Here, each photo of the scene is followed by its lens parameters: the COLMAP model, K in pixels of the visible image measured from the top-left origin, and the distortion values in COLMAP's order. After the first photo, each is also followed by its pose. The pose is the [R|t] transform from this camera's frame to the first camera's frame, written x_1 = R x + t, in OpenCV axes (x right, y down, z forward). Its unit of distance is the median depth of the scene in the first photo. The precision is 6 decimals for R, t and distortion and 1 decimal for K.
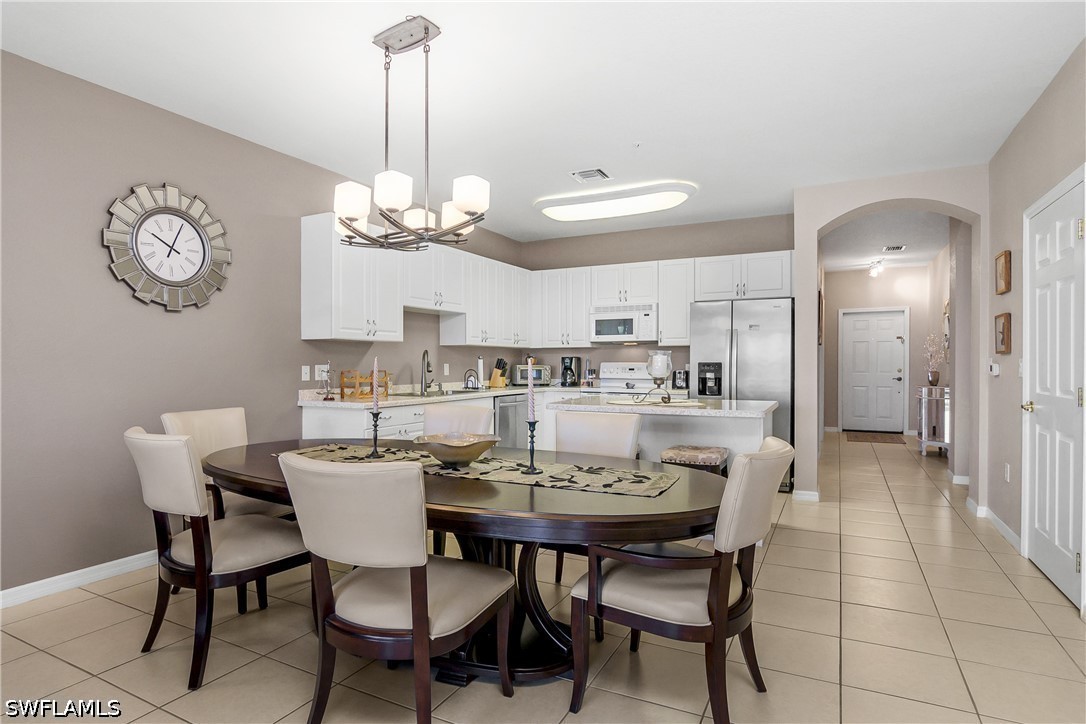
lens RADIAL K [[572.2, 0, 543.0], [0, 572.2, 362.0], [0, 0, 1]] dist [-0.000922, -0.000108]
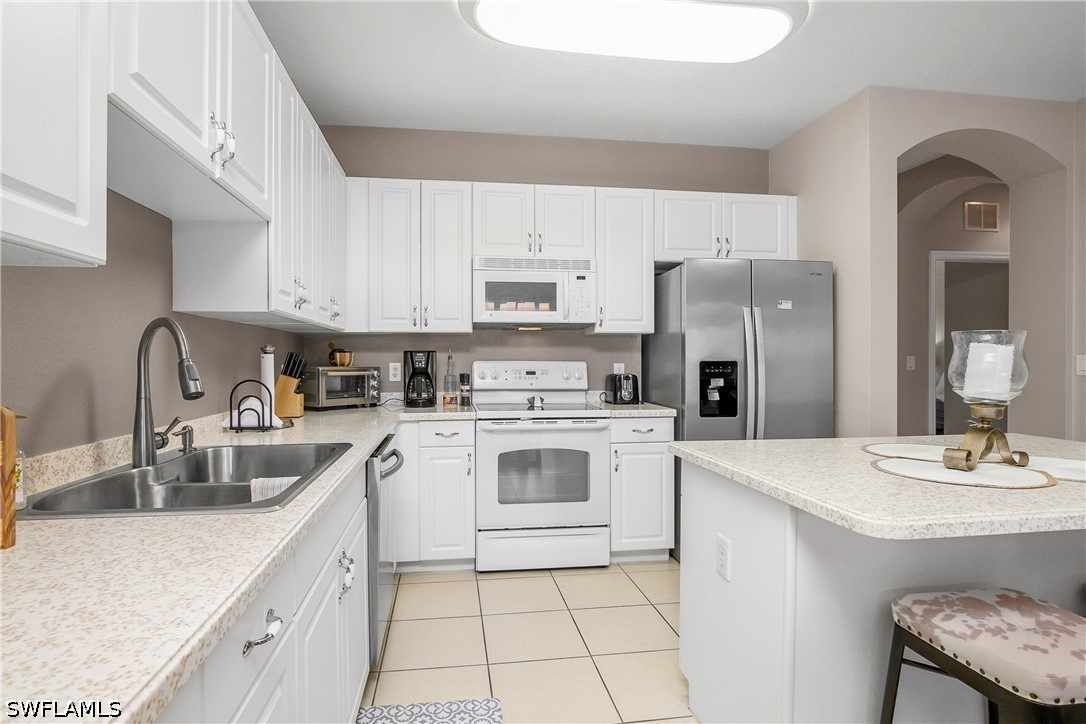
lens RADIAL K [[573.0, 0, 543.0], [0, 573.0, 362.0], [0, 0, 1]] dist [-0.014284, 0.000295]
pose [[0.814030, -0.003113, 0.580815, -0.184388], [0.000343, 0.999988, 0.004878, -0.000983], [-0.580823, -0.003772, 0.814021, 0.563577]]
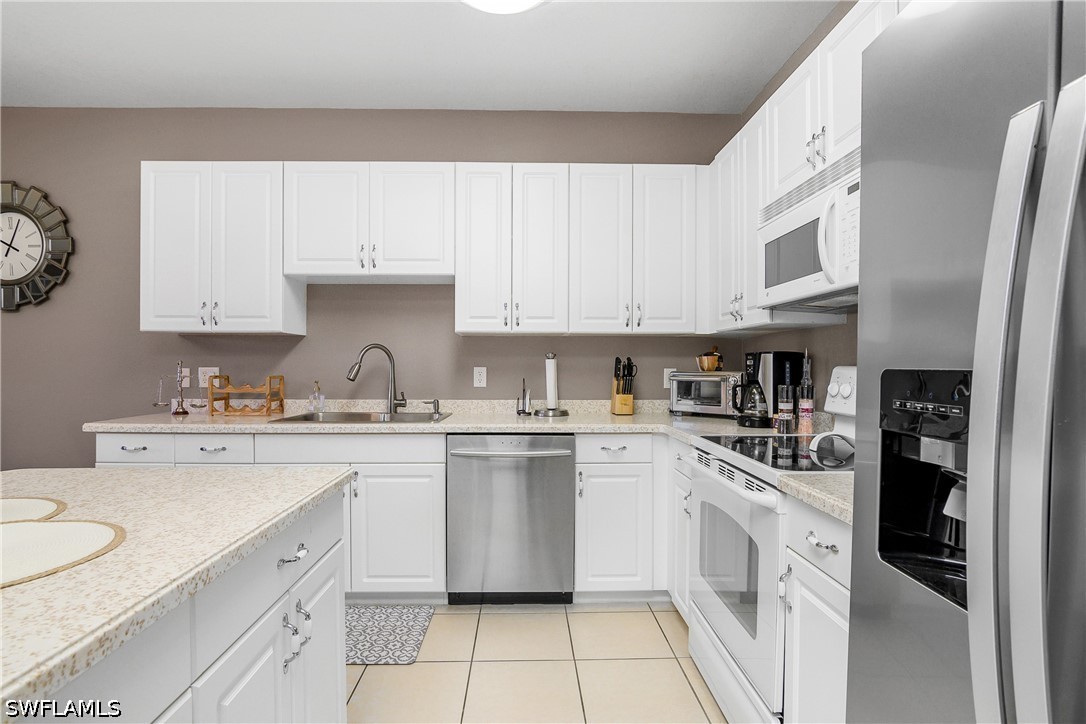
lens RADIAL K [[542.5, 0, 536.9], [0, 542.5, 366.1], [0, 0, 1]] dist [-0.017511, 0.000512]
pose [[0.478031, 0.003883, -0.878334, 0.325890], [-0.004681, 0.999987, 0.001874, 0.000478], [0.878330, 0.003216, 0.478043, 0.748998]]
